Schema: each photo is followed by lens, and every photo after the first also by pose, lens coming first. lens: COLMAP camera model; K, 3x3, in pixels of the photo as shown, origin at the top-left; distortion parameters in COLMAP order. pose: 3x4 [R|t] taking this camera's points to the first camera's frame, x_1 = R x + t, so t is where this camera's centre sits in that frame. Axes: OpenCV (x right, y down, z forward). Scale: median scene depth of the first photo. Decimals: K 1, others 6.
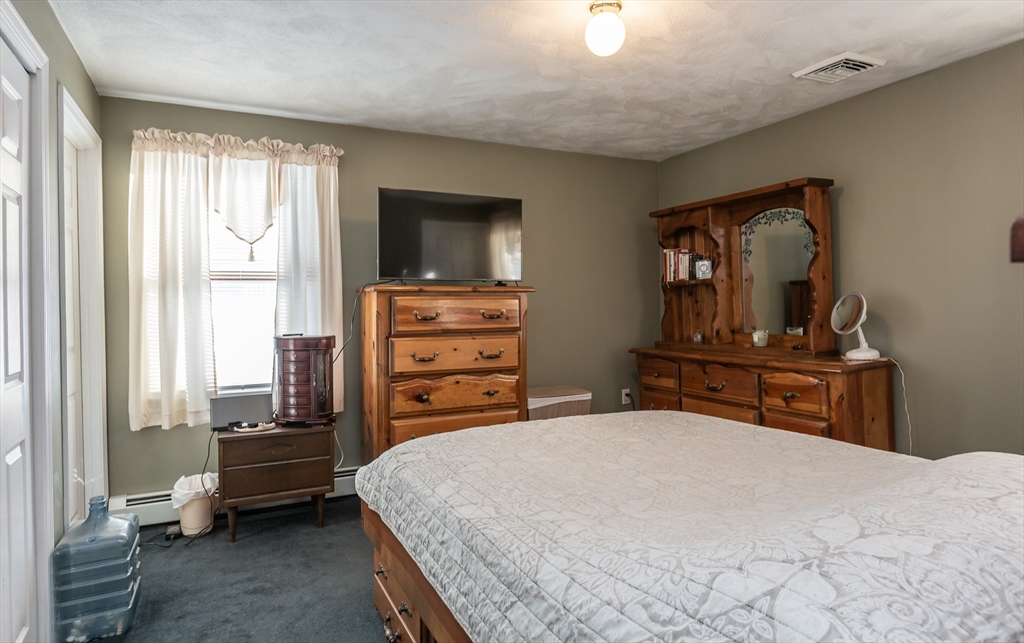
lens RADIAL K [[594.7, 0, 512.0], [0, 594.7, 321.5], [0, 0, 1]] dist [-0.000383, -0.000042]
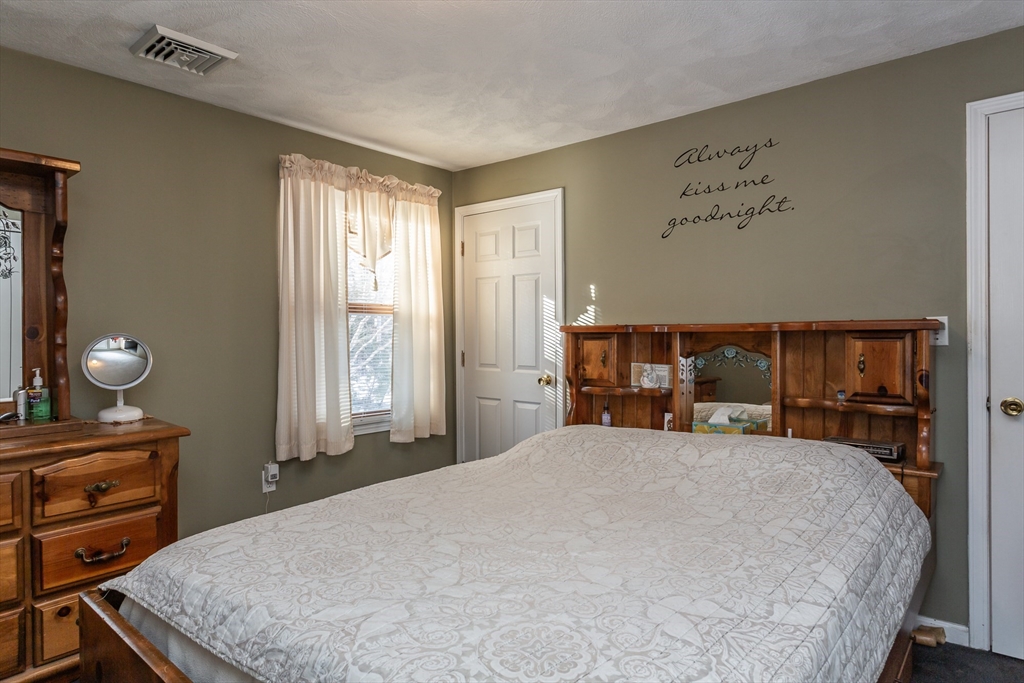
lens RADIAL K [[594.2, 0, 512.0], [0, 594.2, 341.5], [0, 0, 1]] dist [0.002599, 0.000539]
pose [[-0.394414, 0.007700, 0.918900, -0.619966], [0.039958, 0.999163, 0.008778, -0.048875], [-0.918063, 0.040180, -0.394392, 1.587482]]
